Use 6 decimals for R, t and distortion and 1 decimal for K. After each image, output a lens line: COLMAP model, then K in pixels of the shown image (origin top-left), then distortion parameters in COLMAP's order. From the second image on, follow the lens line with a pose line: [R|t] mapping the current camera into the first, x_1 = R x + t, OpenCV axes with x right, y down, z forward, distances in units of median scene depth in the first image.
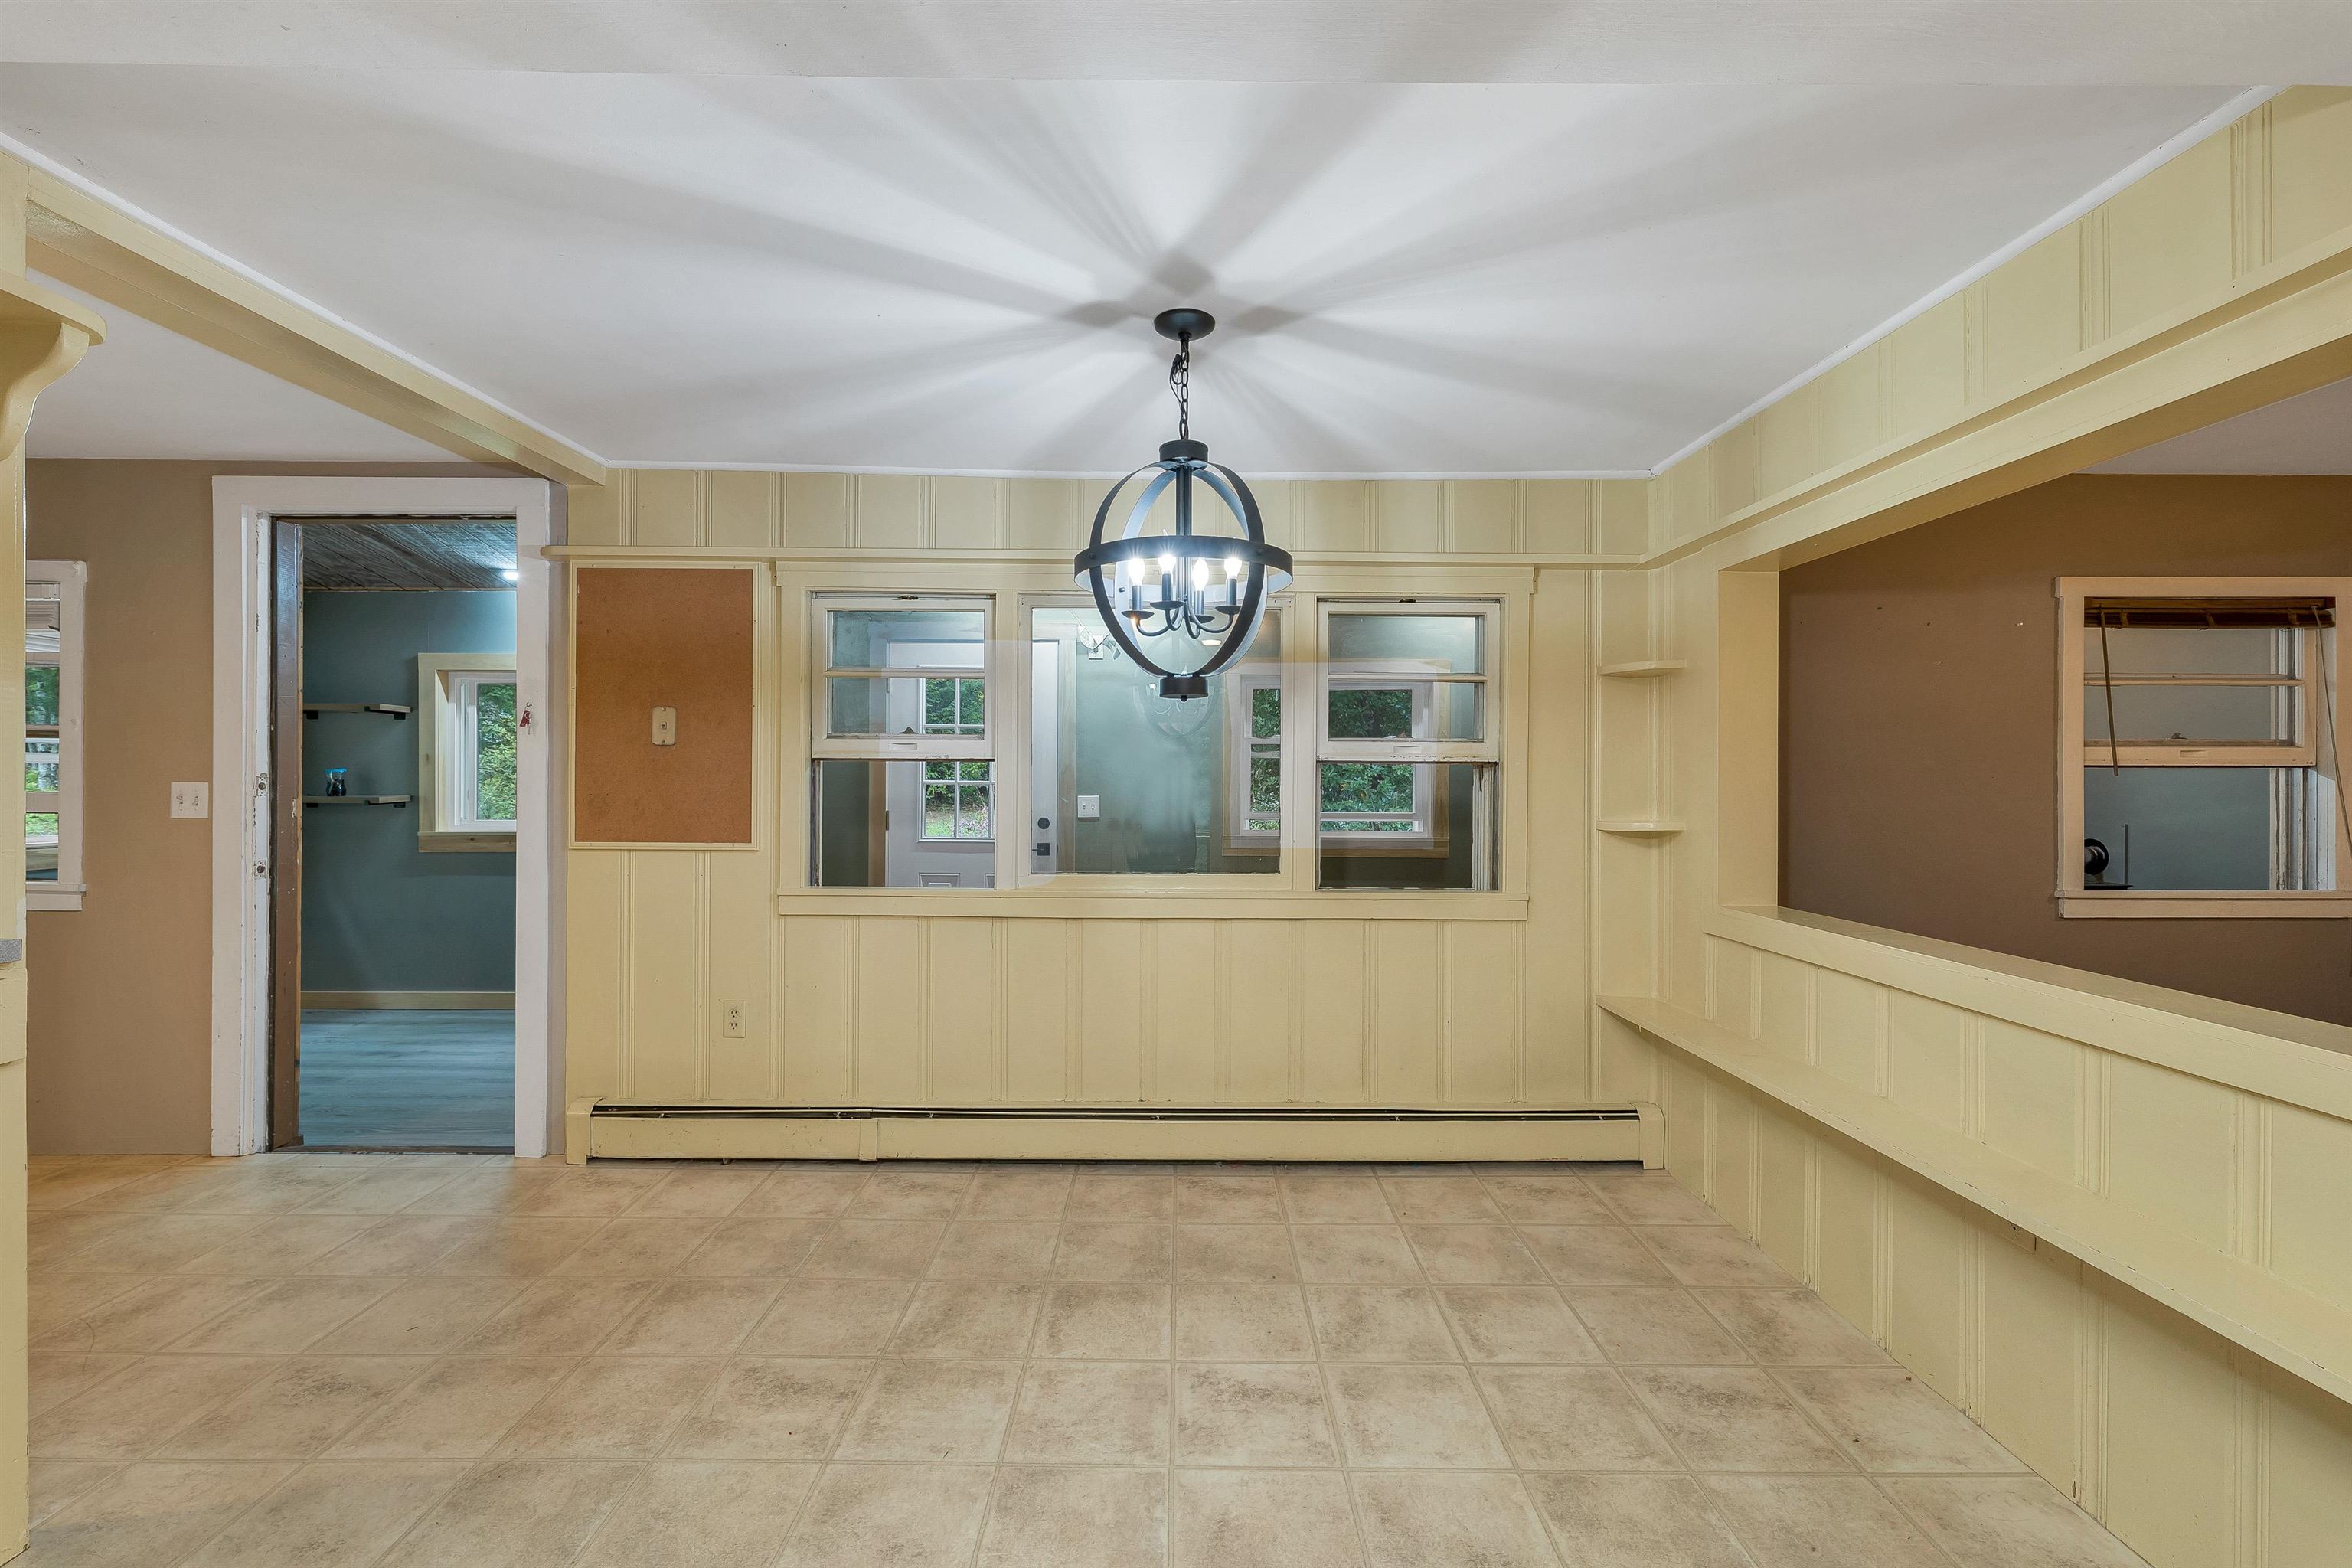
lens RADIAL K [[969.9, 0, 1182.1], [0, 969.9, 789.3], [0, 0, 1]] dist [0.001136, -0.000062]
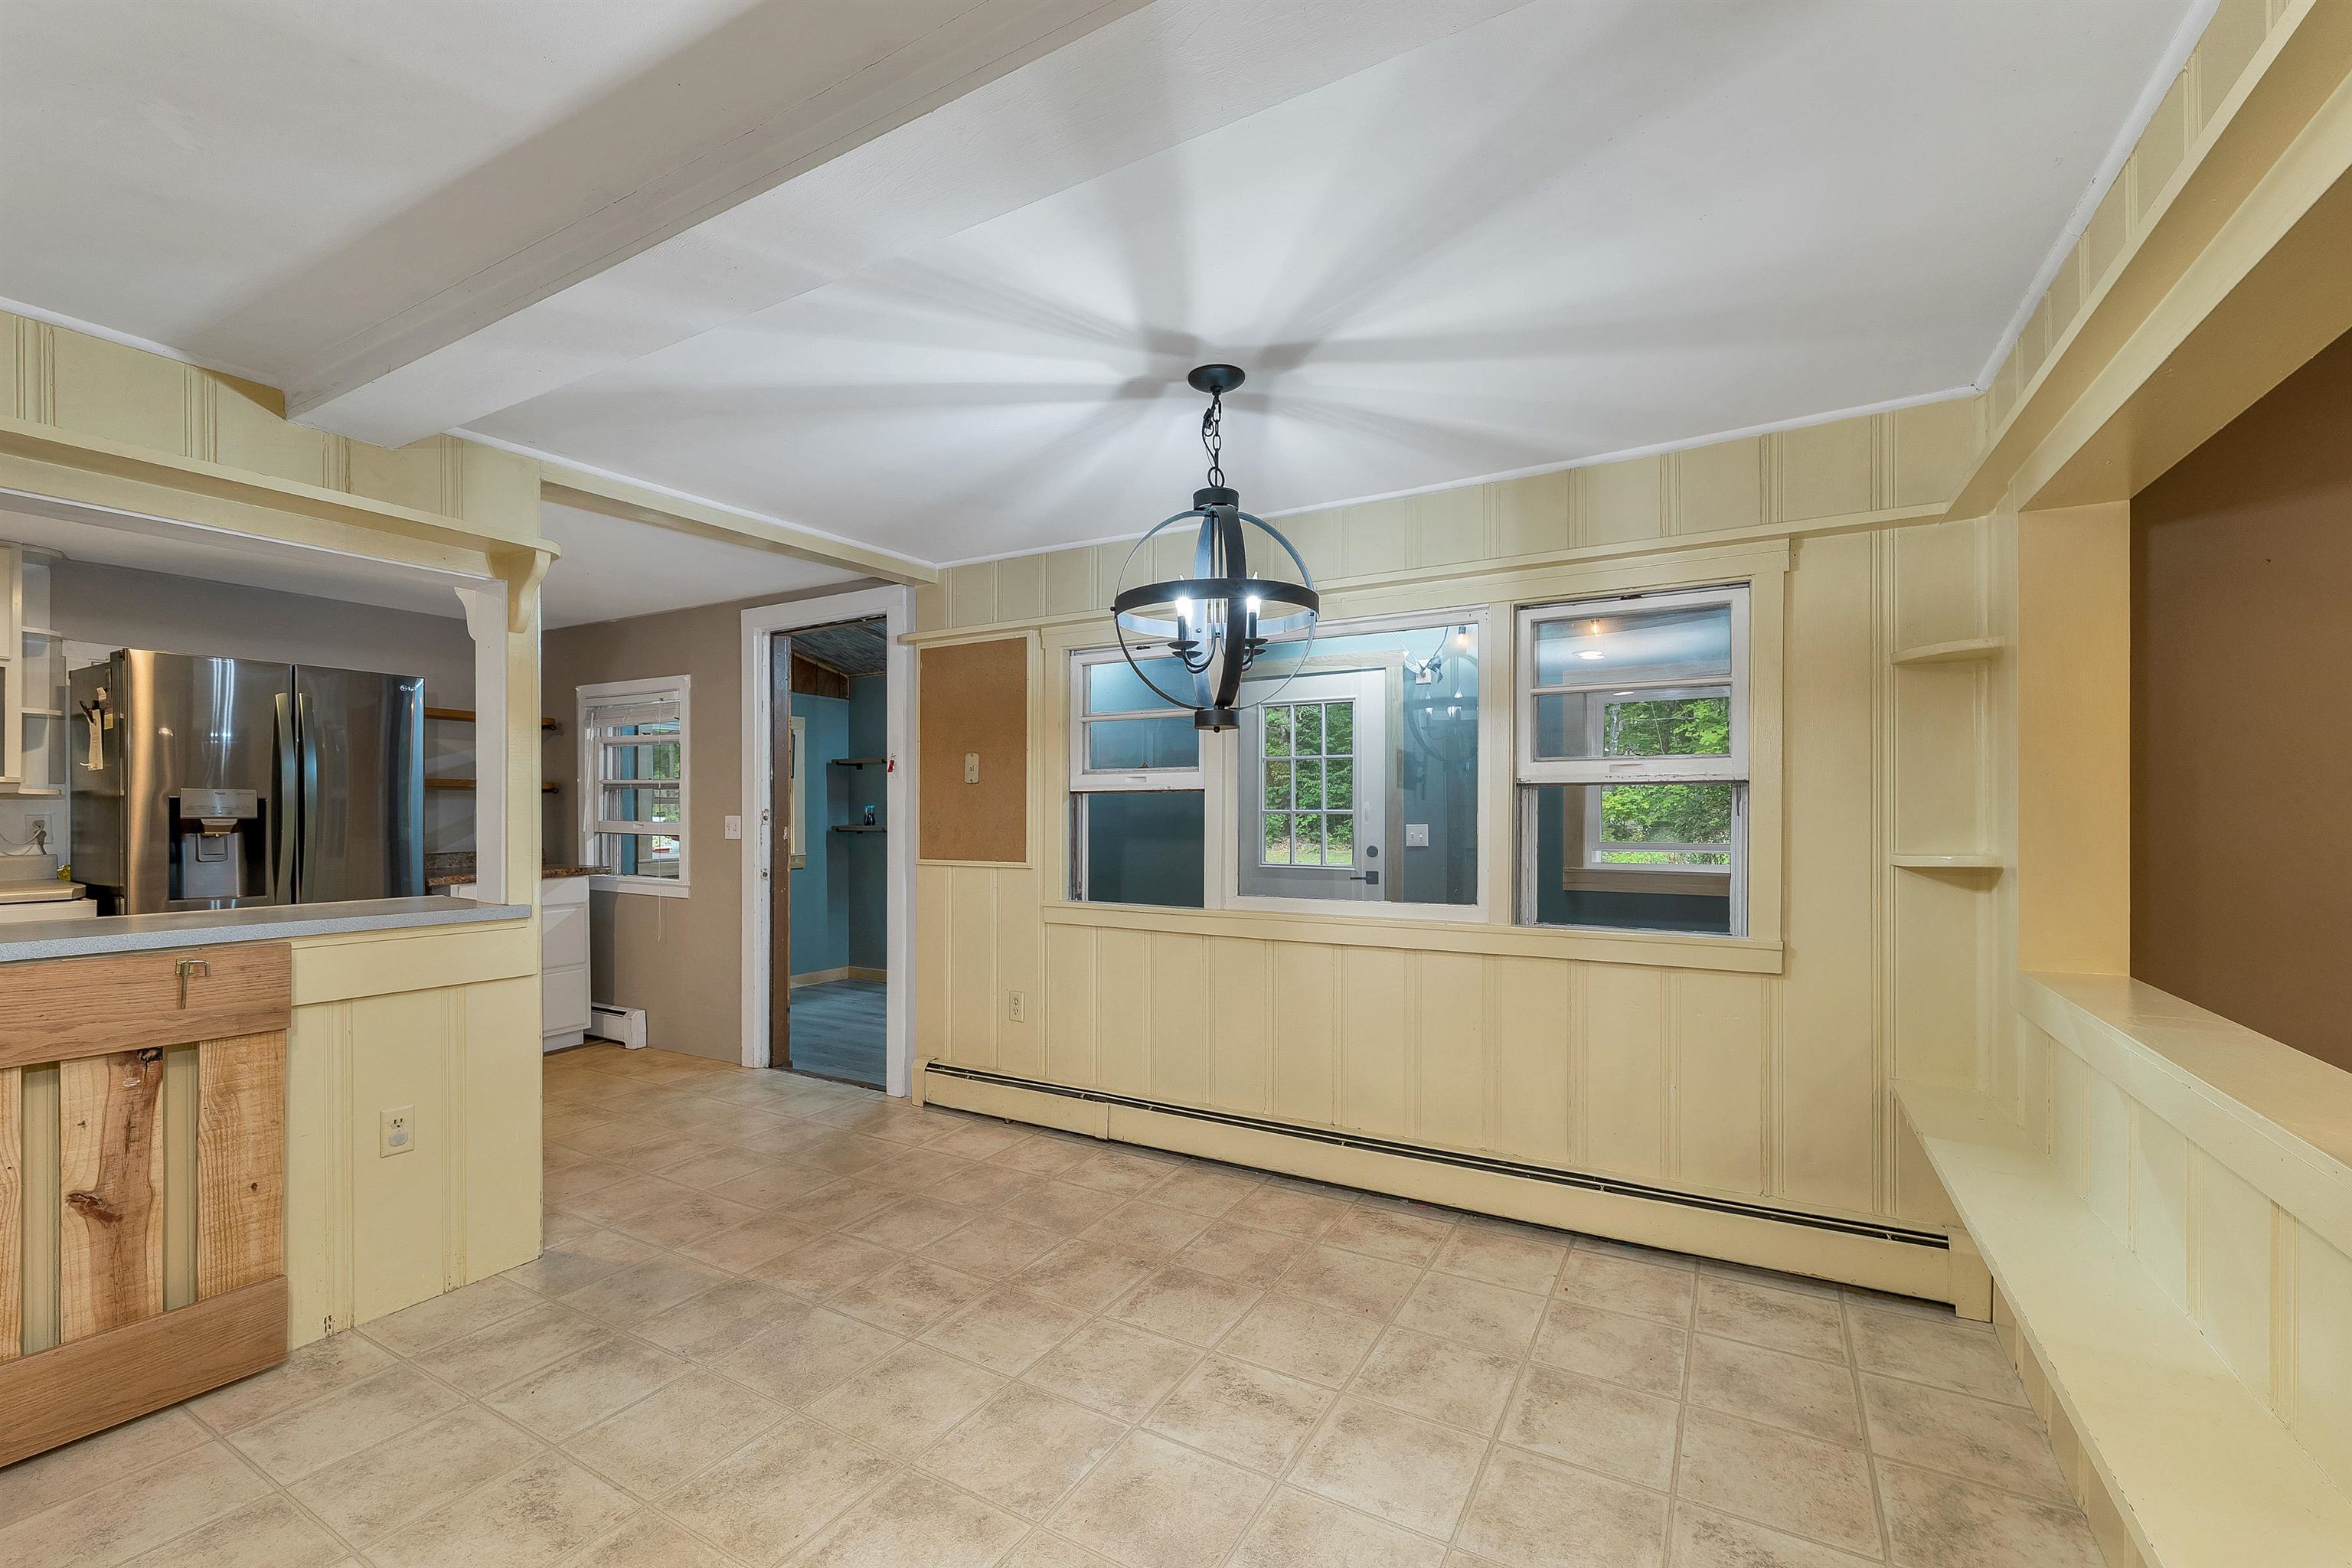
lens RADIAL K [[989.7, 0, 1168.6], [0, 989.7, 817.4], [0, 0, 1]] dist [0.000892, -0.000159]
pose [[0.859709, -0.005962, -0.510750, 0.381863], [0.004717, 0.999982, -0.003733, 0.005078], [0.510763, 0.000800, 0.859721, 0.030143]]
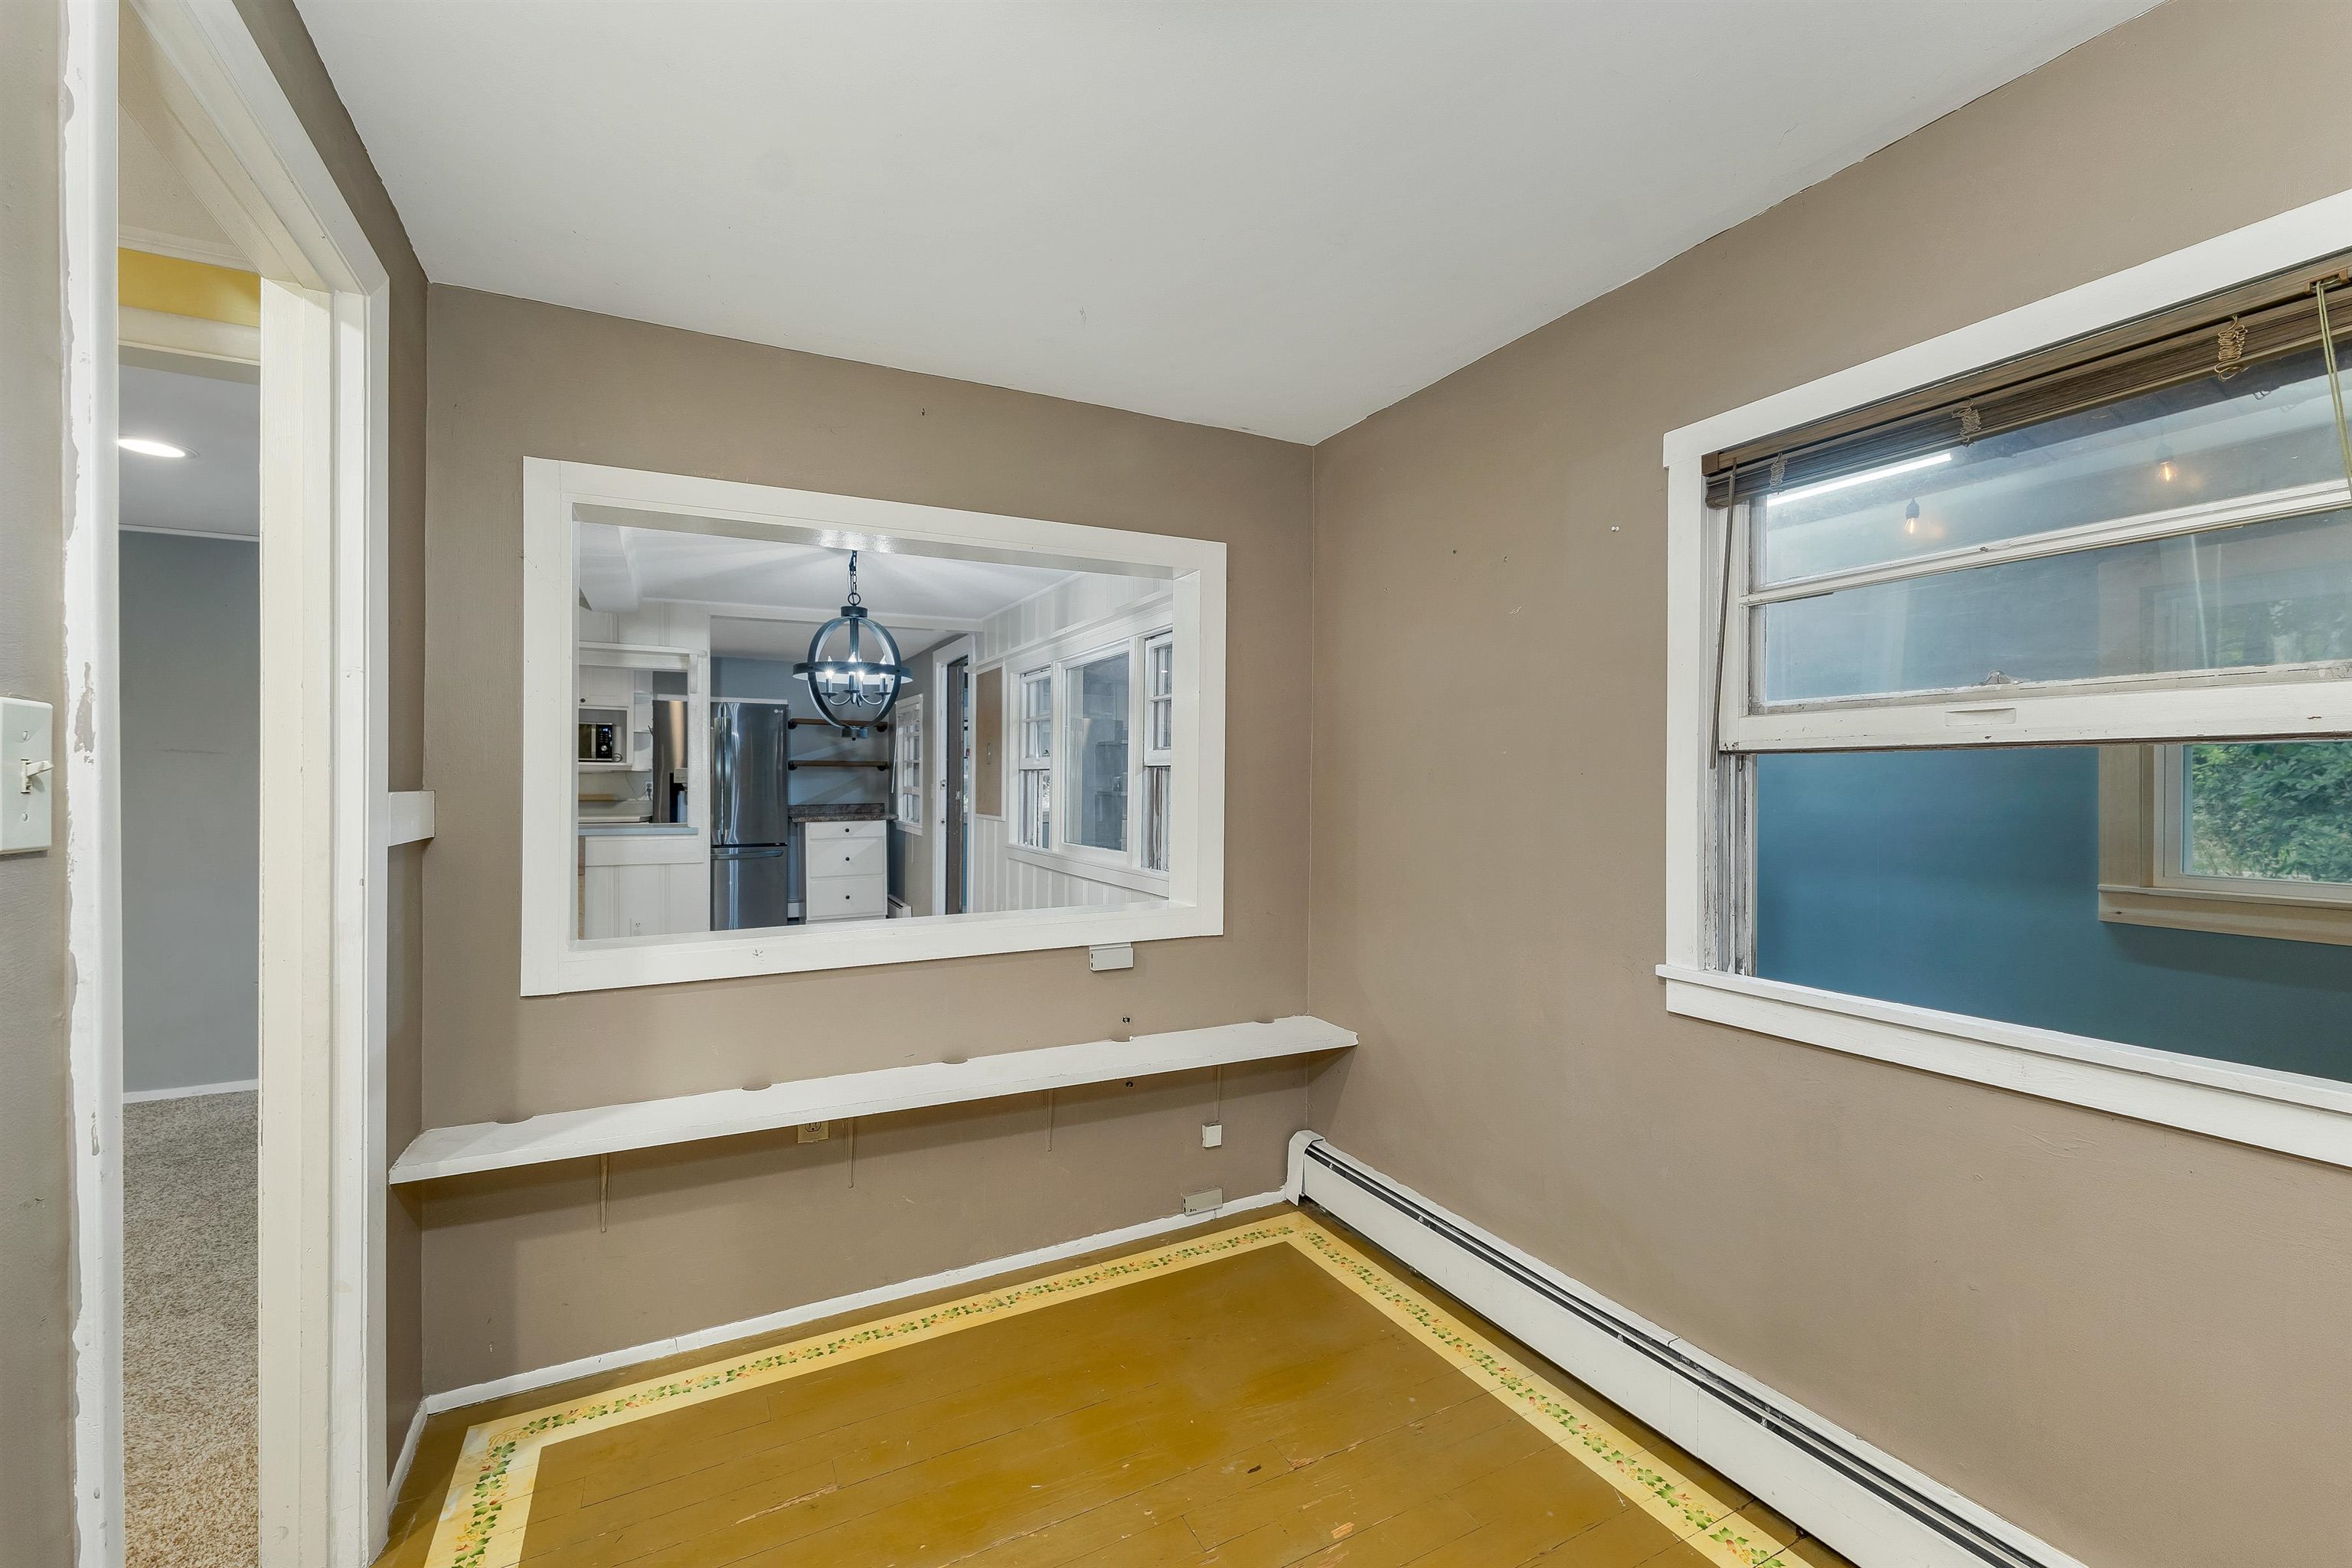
lens RADIAL K [[969.9, 0, 1182.1], [0, 969.9, 789.3], [0, 0, 1]] dist [0.001136, -0.000062]
pose [[0.452093, 0.004848, -0.891957, 1.501373], [-0.001850, 0.999988, 0.004497, -0.004056], [0.891969, -0.000383, 0.452097, 0.534291]]
